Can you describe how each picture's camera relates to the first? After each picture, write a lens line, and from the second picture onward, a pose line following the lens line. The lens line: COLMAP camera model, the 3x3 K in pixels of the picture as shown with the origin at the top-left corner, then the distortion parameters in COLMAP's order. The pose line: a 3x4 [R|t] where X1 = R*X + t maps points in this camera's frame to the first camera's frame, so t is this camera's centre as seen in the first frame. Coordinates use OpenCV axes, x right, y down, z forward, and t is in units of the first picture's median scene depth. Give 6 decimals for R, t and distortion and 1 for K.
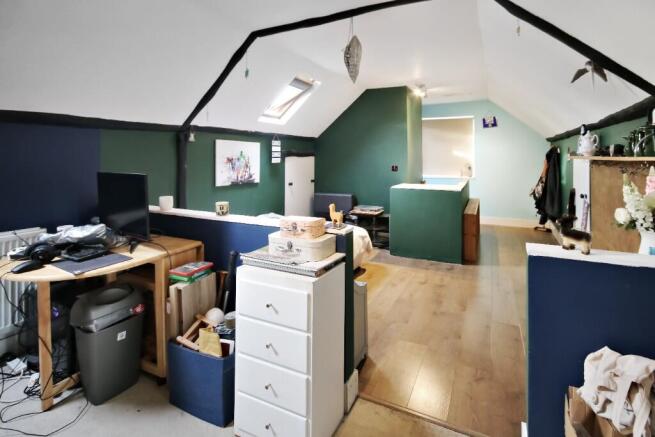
lens RADIAL K [[329.3, 0, 327.5], [0, 329.3, 218.5], [0, 0, 1]] dist [-0.001294, -0.000087]
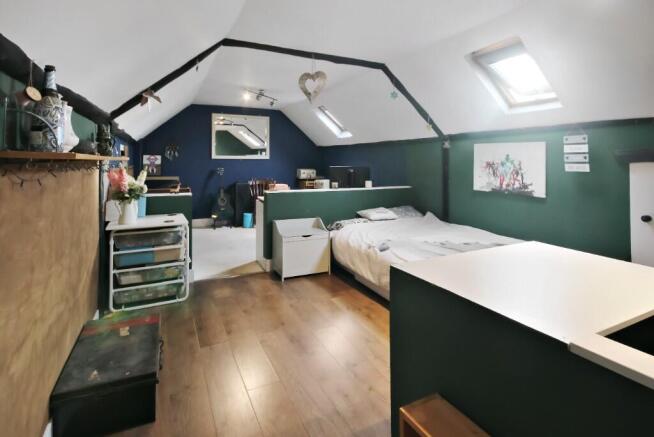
lens RADIAL K [[328.8, 0, 327.0], [0, 328.8, 218.5], [0, 0, 1]] dist [-0.001294, -0.000087]
pose [[-0.606555, 0.136613, -0.783217, 0.694657], [-0.150249, 0.947678, 0.281658, -0.214723], [0.780716, 0.288518, -0.554293, 1.141522]]
